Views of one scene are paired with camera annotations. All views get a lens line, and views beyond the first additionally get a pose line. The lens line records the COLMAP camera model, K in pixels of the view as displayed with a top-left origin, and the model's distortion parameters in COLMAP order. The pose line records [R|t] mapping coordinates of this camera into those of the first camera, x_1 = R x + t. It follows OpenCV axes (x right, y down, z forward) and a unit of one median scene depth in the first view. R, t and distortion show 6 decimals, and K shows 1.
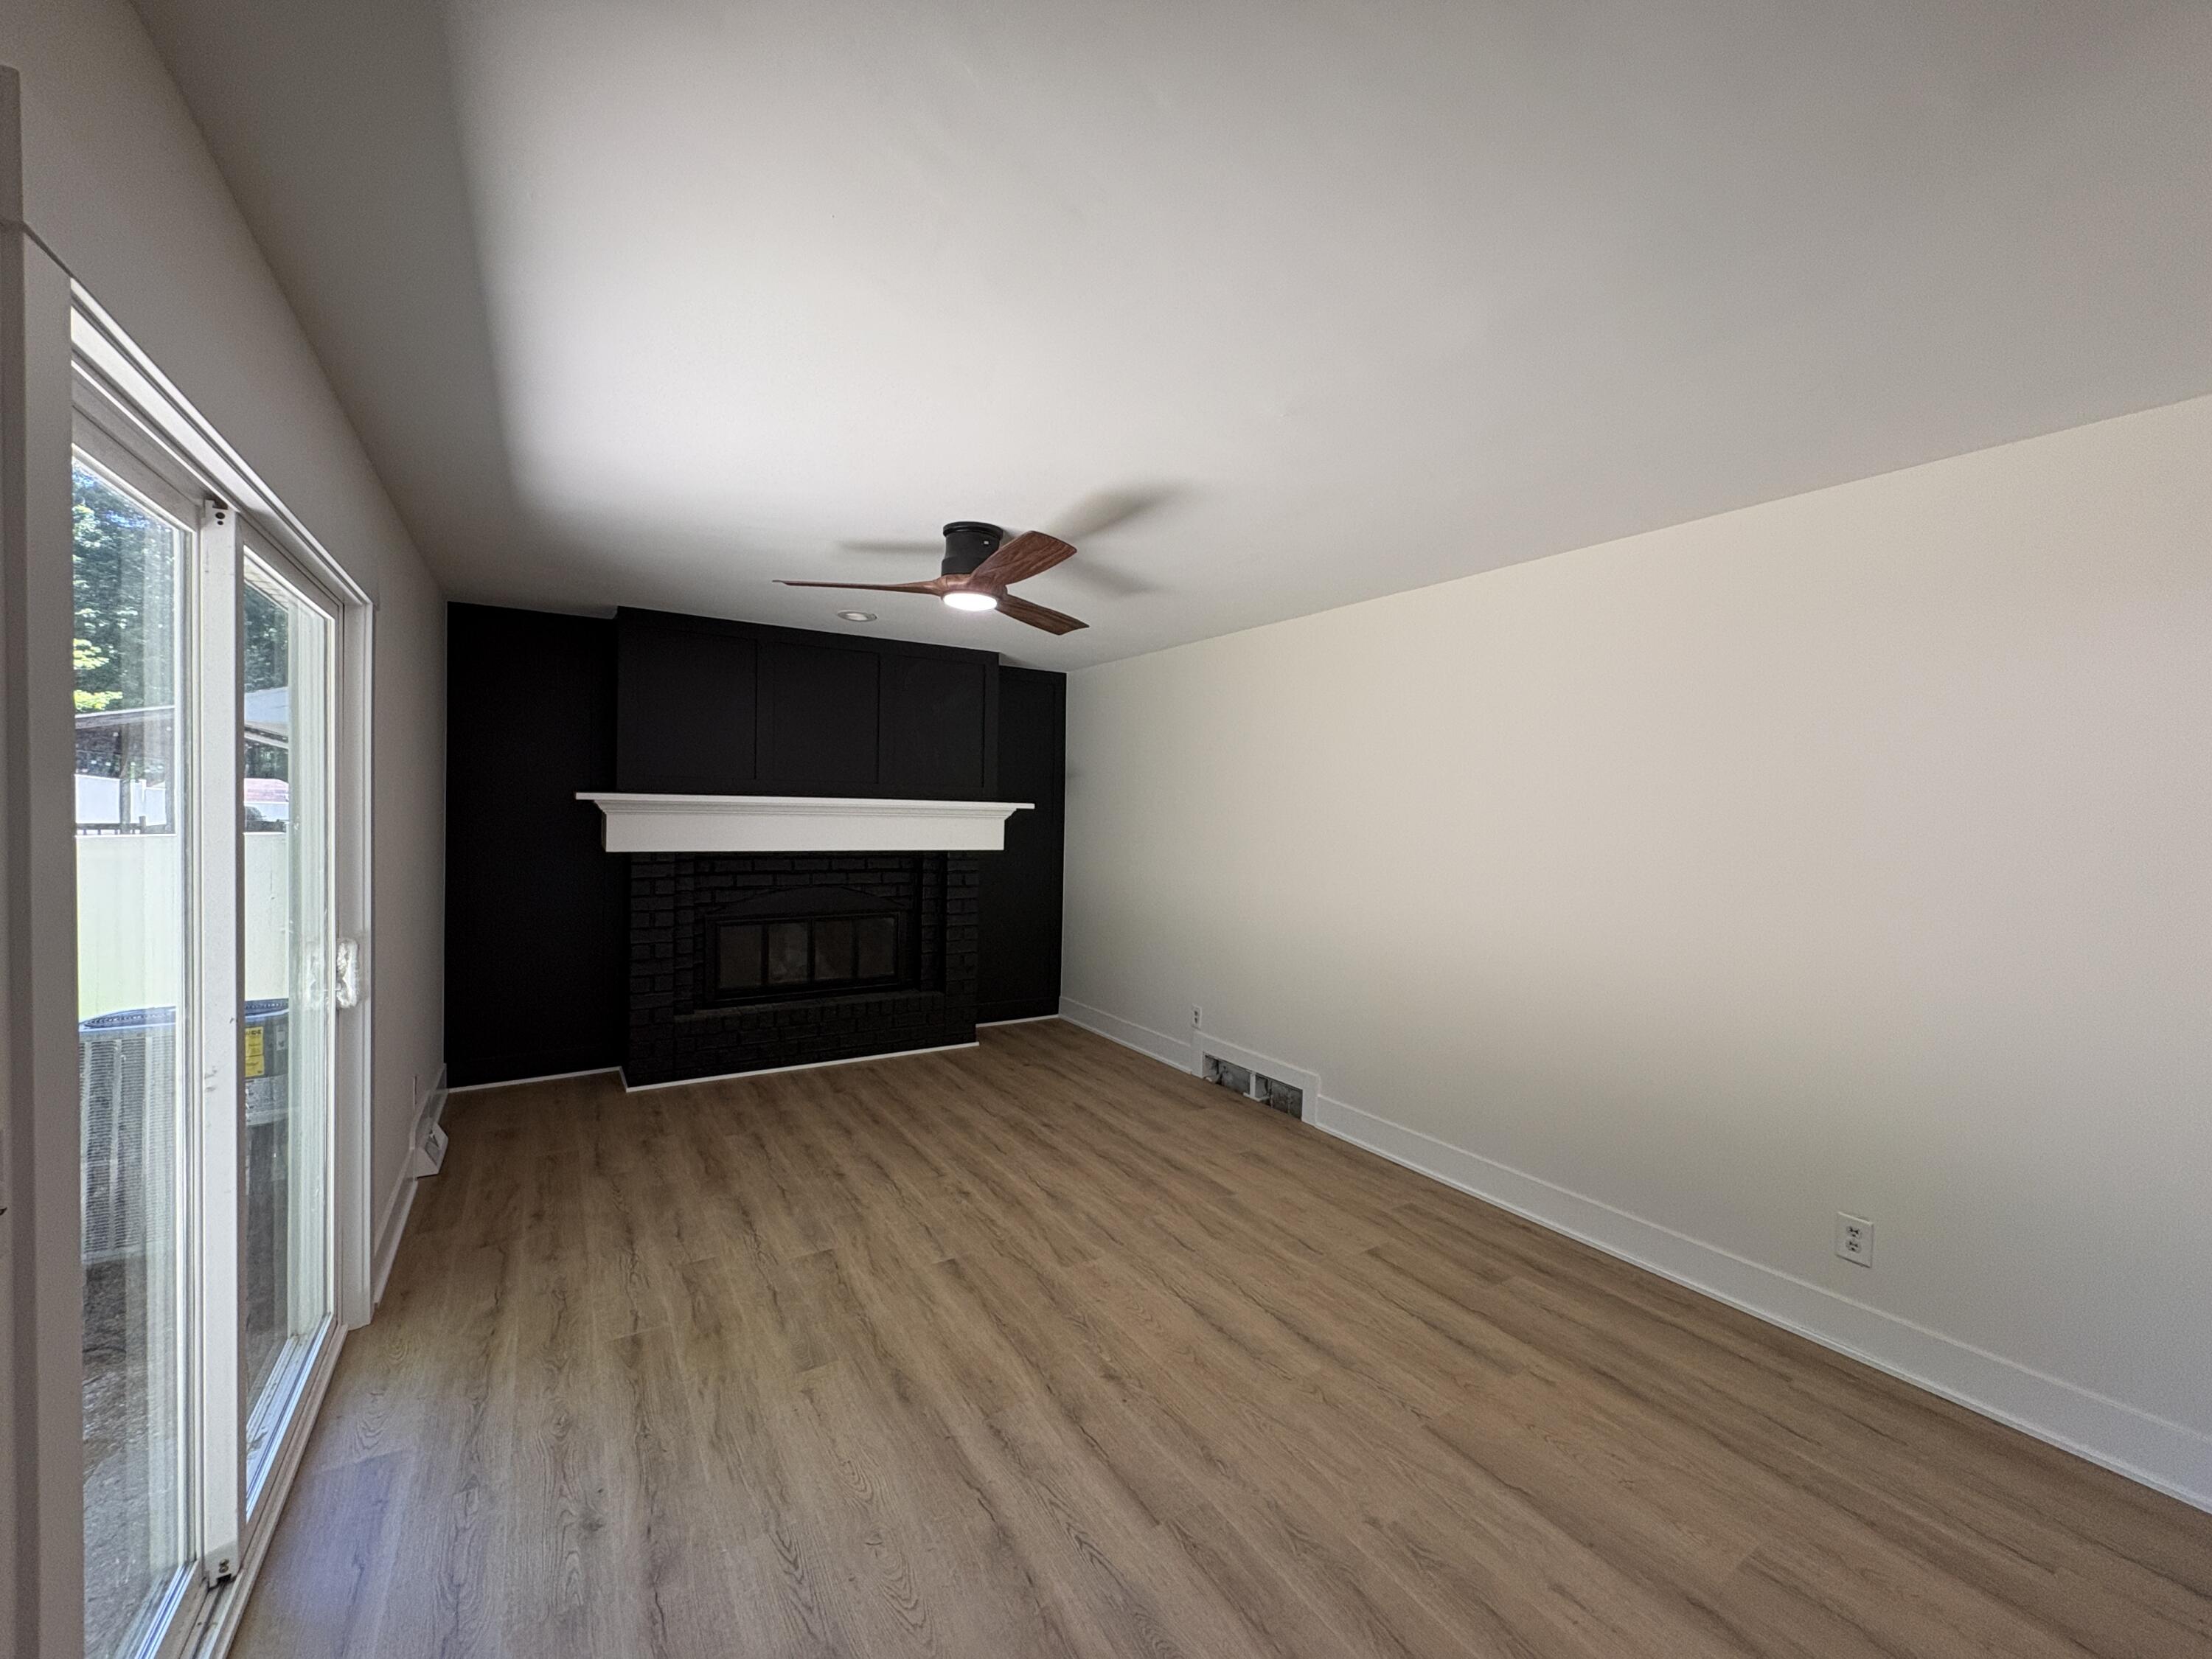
lens RADIAL K [[880.3, 0, 1112.6], [0, 880.3, 819.4], [0, 0, 1]] dist [0.000158, 0.000505]
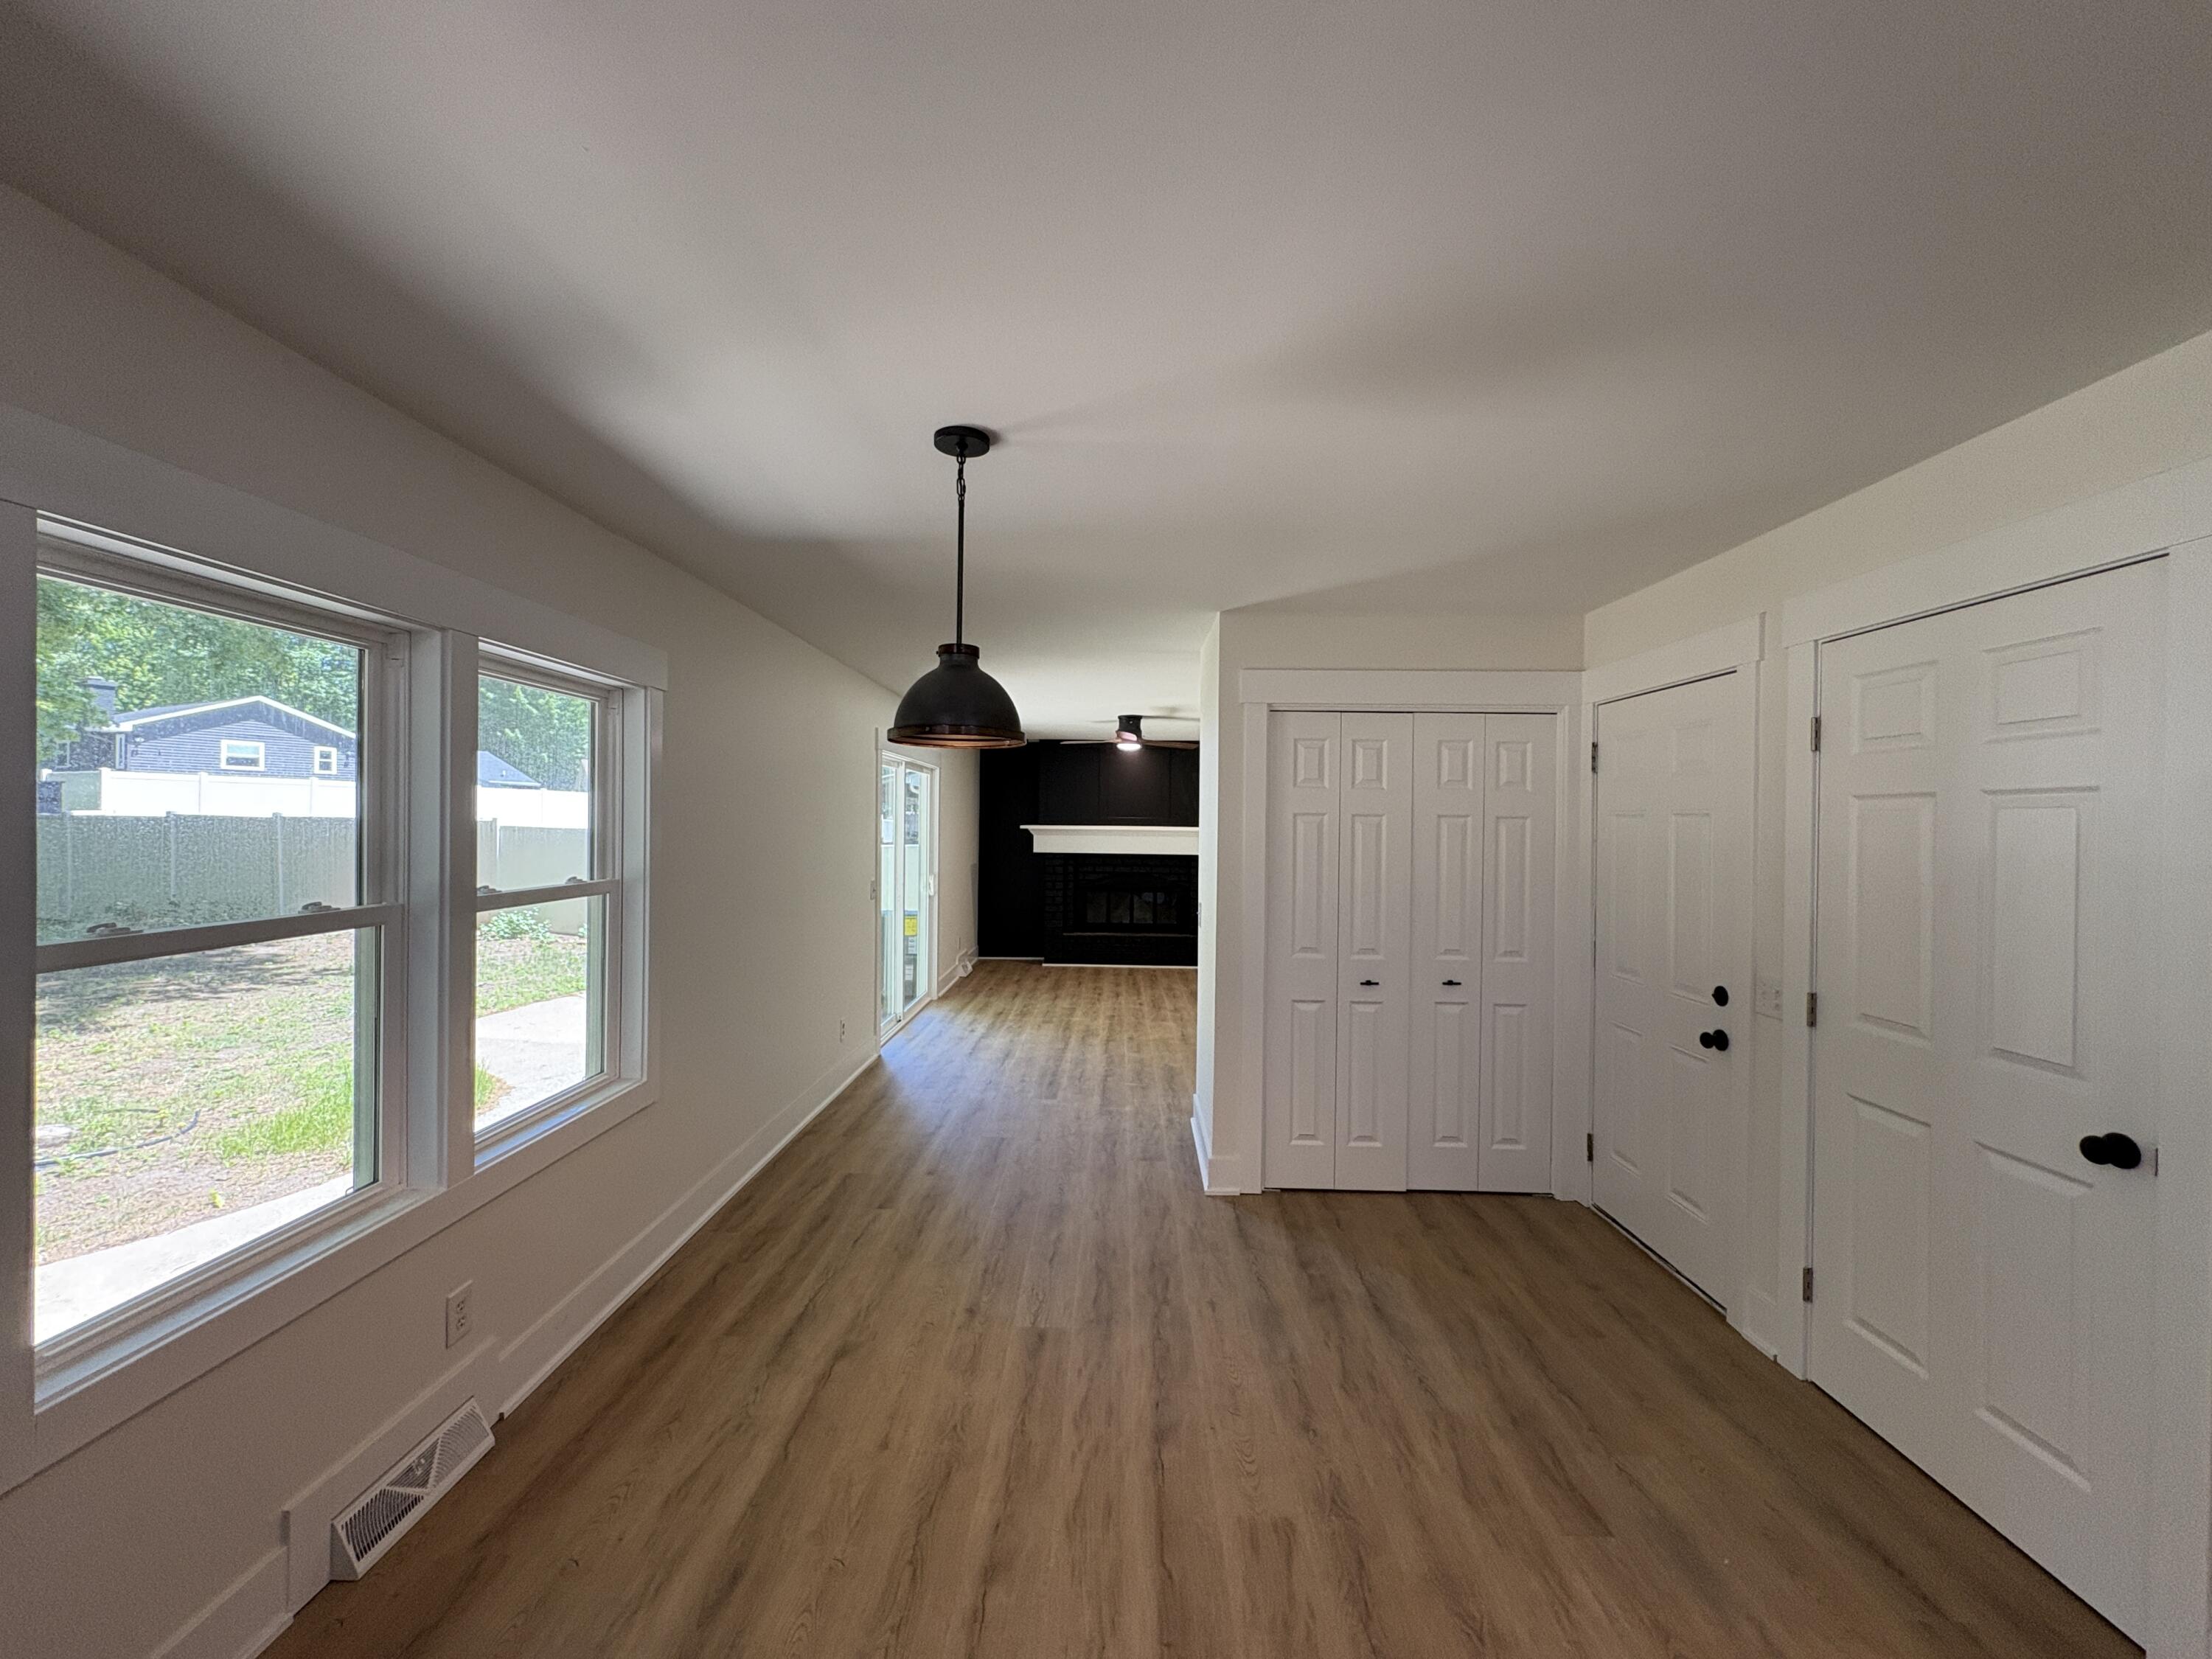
lens RADIAL K [[880.3, 0, 1116.0], [0, 880.3, 808.8], [0, 0, 1]] dist [0.000158, 0.000505]
pose [[0.839923, -0.020003, -0.542337, 0.811886], [0.000284, 0.999337, -0.036418, 0.008808], [0.542705, 0.030434, 0.839372, -0.752158]]
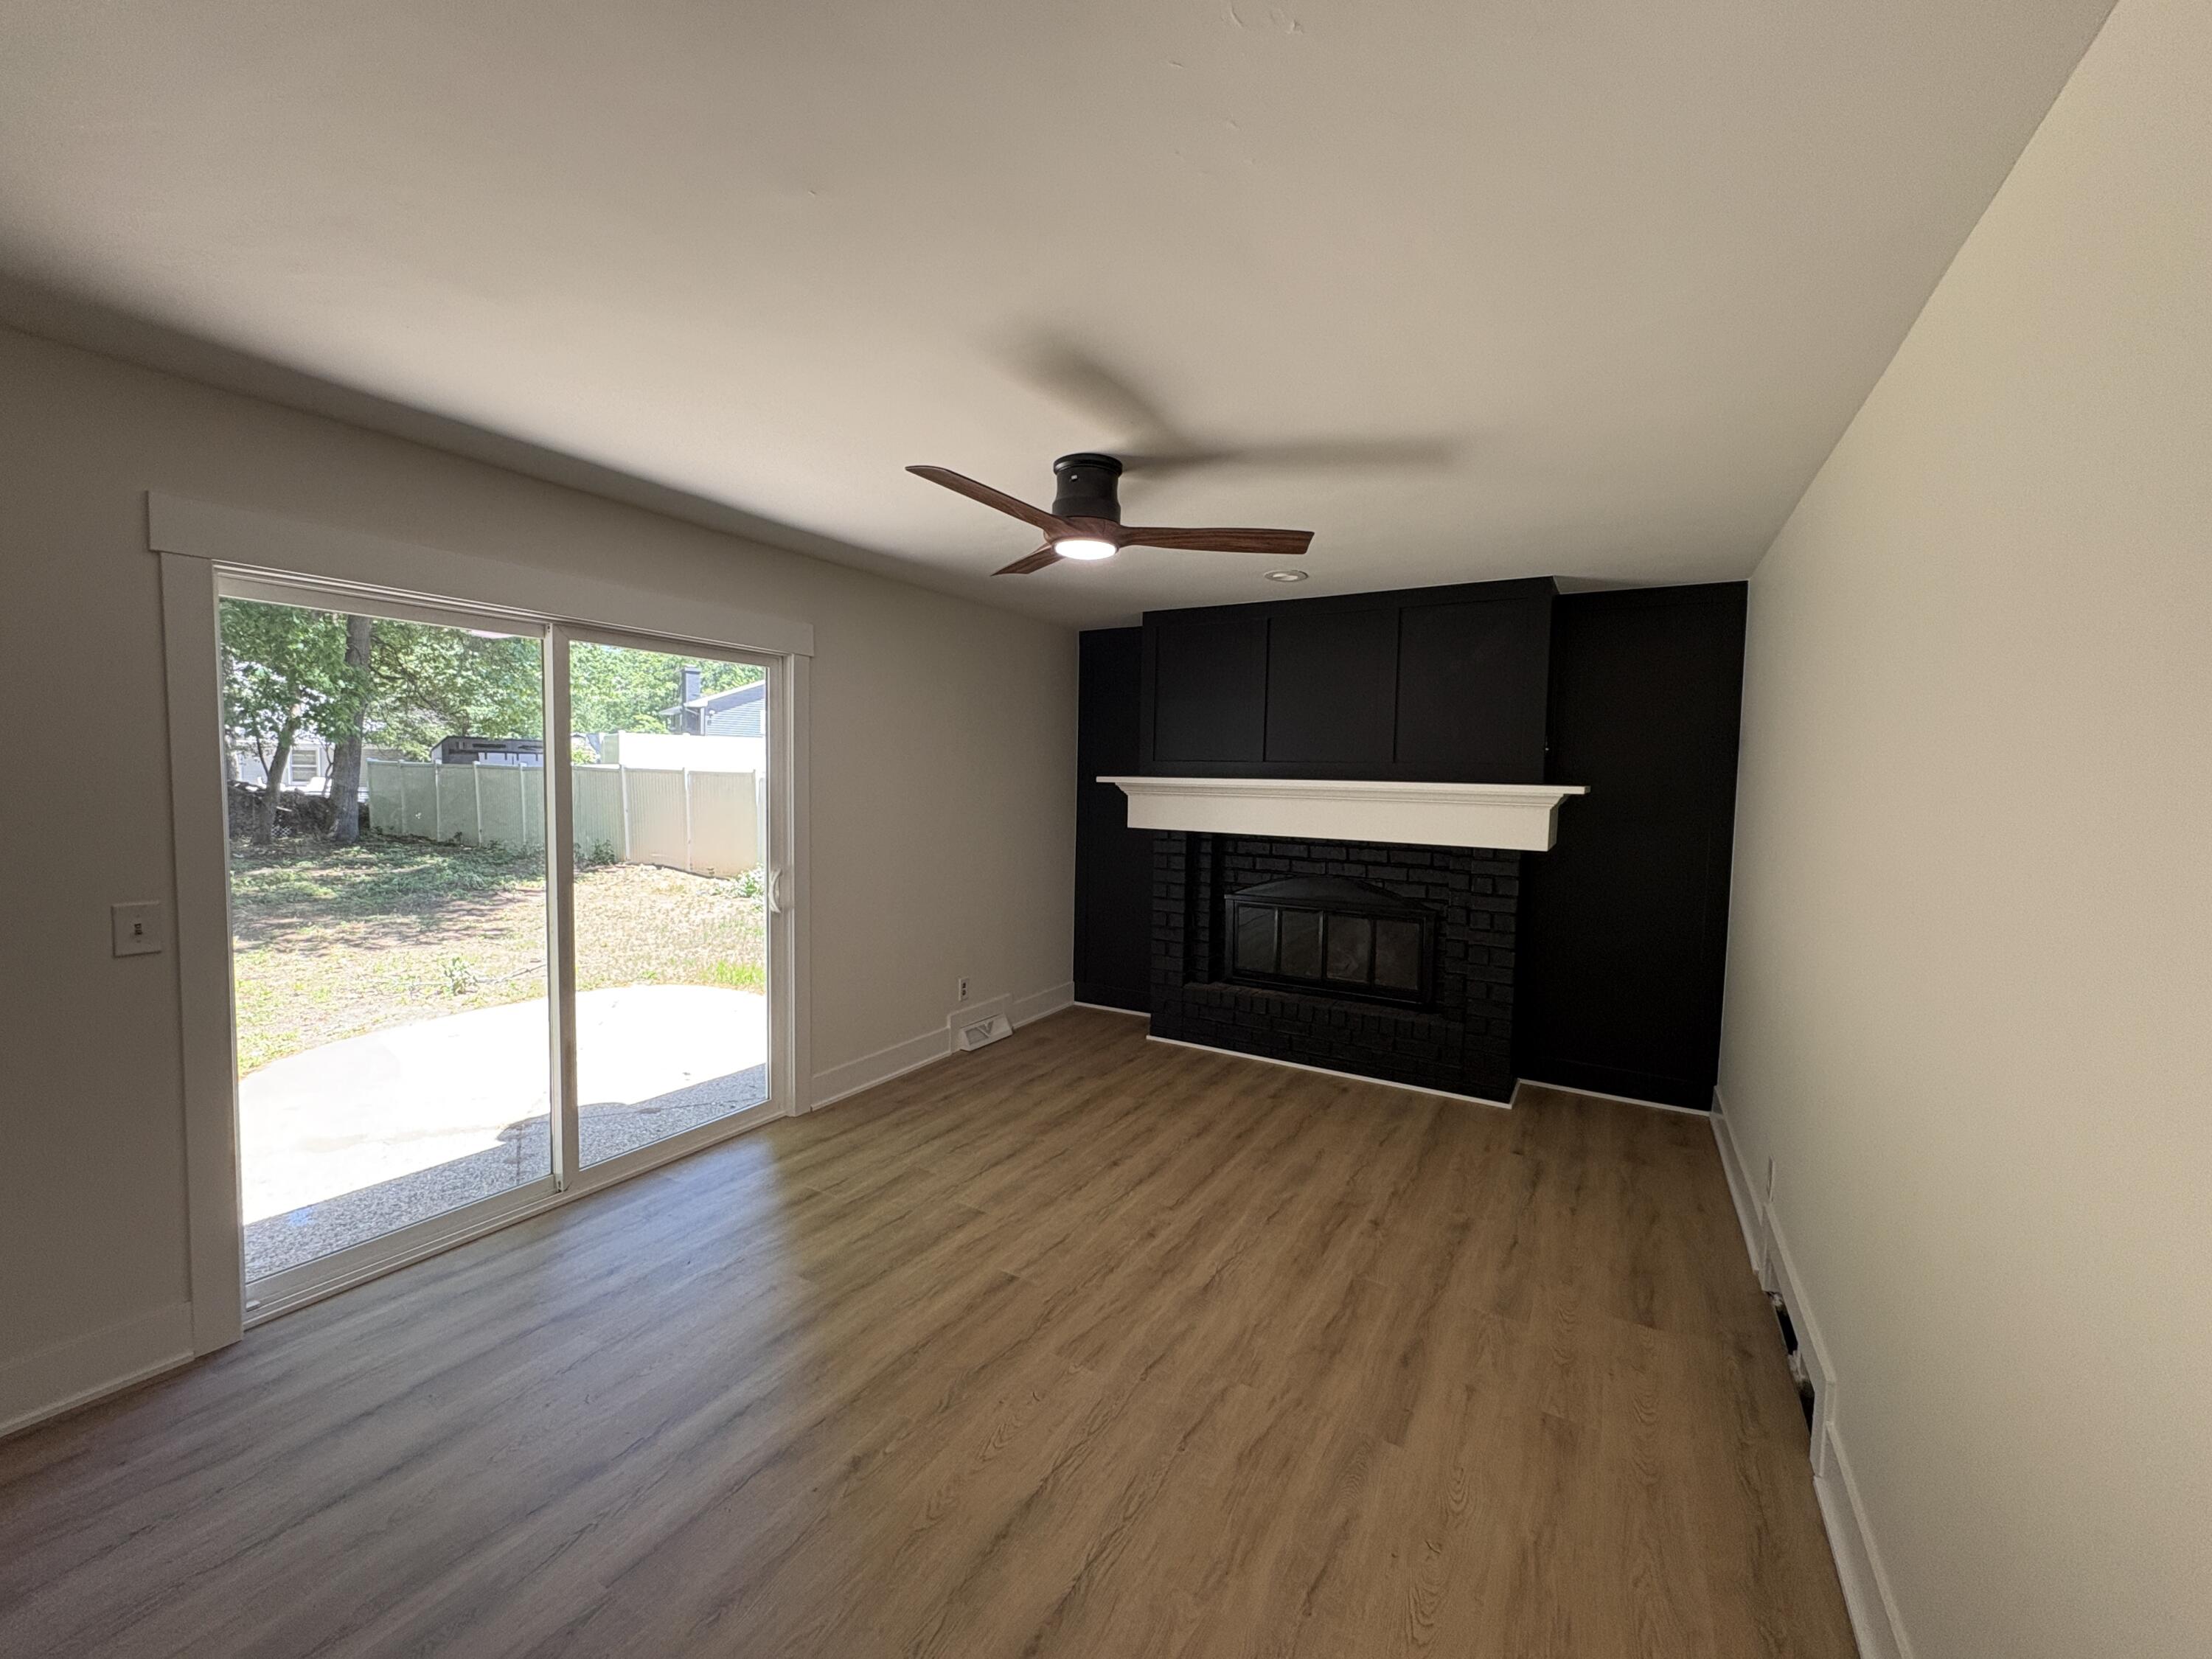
lens RADIAL K [[880.3, 0, 1098.3], [0, 880.3, 825.1], [0, 0, 1]] dist [0.000158, 0.000505]
pose [[0.455740, 0.038389, -0.889285, 0.456365], [-0.020247, 0.999258, 0.032760, -0.003783], [0.889883, 0.003075, 0.456179, 0.453111]]
